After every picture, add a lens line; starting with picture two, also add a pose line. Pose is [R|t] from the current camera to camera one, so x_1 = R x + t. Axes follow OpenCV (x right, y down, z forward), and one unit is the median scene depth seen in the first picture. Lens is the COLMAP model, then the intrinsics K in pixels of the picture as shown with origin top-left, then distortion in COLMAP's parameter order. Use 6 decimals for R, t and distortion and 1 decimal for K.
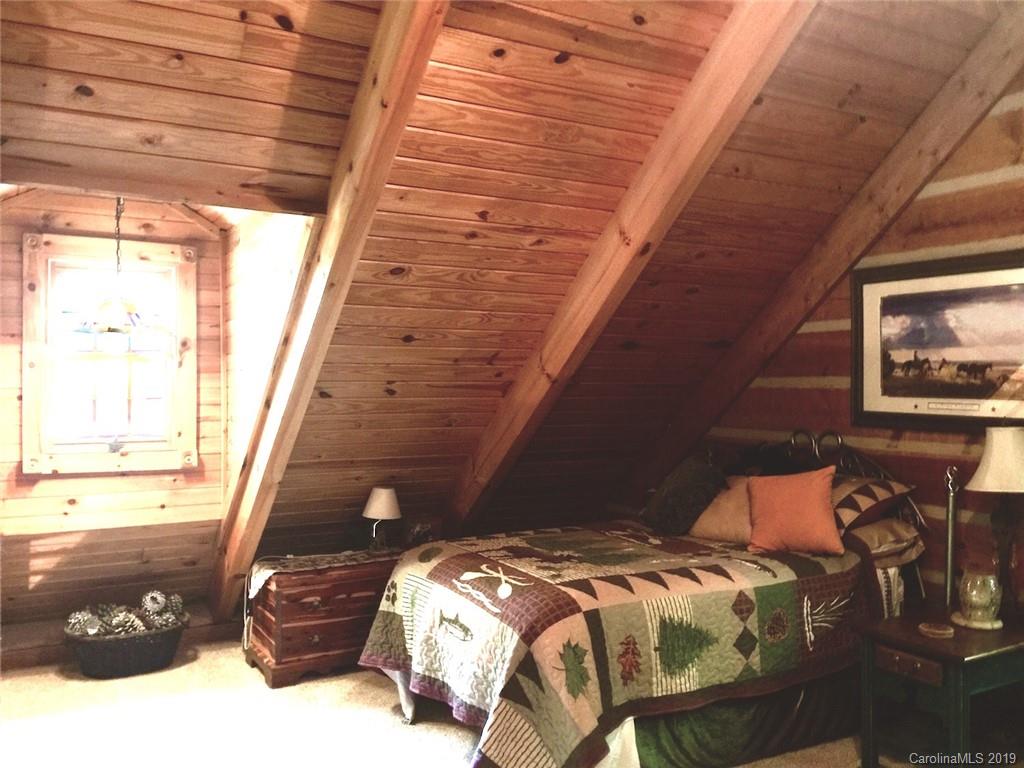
lens RADIAL K [[876.8, 0, 509.8], [0, 876.8, 387.5], [0, 0, 1]] dist [0.077249, -0.099934]
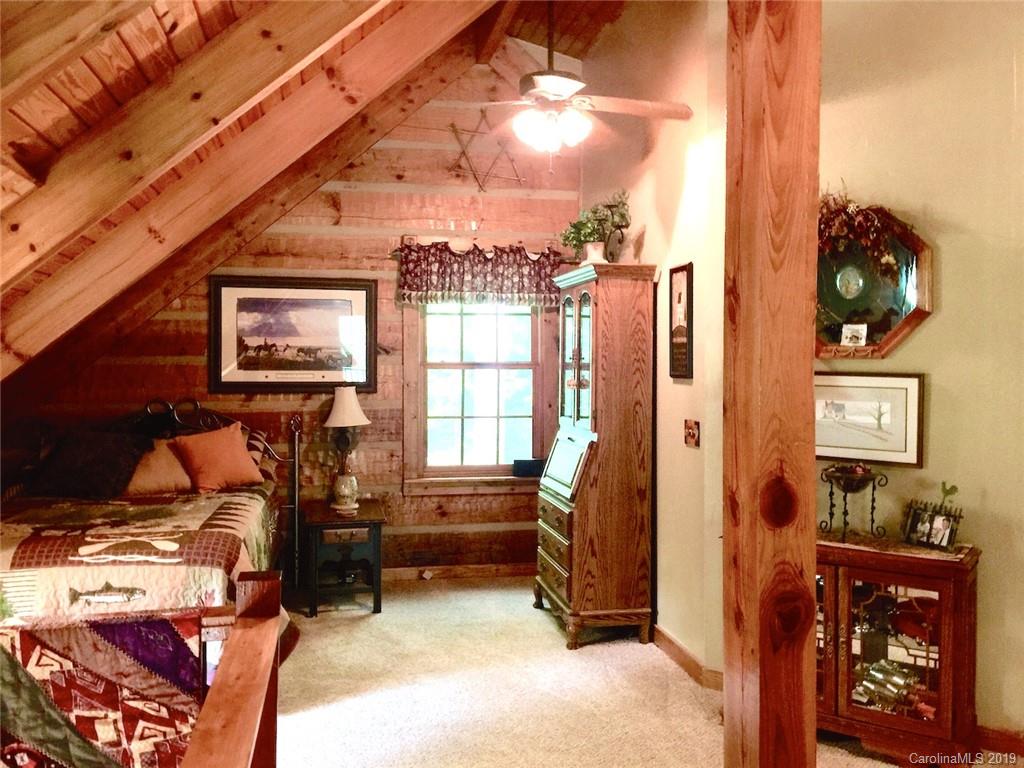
lens RADIAL K [[876.8, 0, 506.5], [0, 876.8, 377.4], [0, 0, 1]] dist [0.077249, -0.099934]
pose [[0.309747, -0.022380, 0.950556, -0.775553], [0.009391, 0.999746, 0.020478, -0.003290], [-0.950773, 0.002583, 0.309878, 0.186628]]
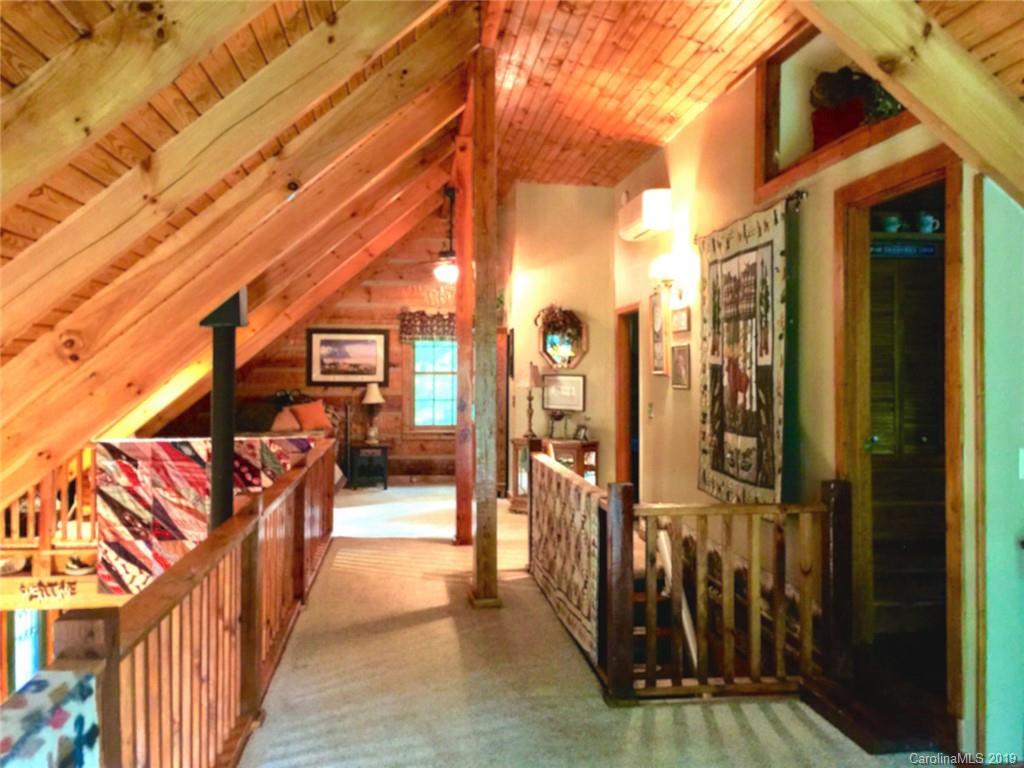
lens RADIAL K [[863.8, 0, 512.6], [0, 863.8, 380.4], [0, 0, 1]] dist [0.010816, 0.000484]
pose [[0.374874, -0.011317, 0.927007, -1.914516], [0.007596, 0.999929, 0.009135, 0.006322], [-0.927045, 0.003617, 0.374933, -0.584336]]
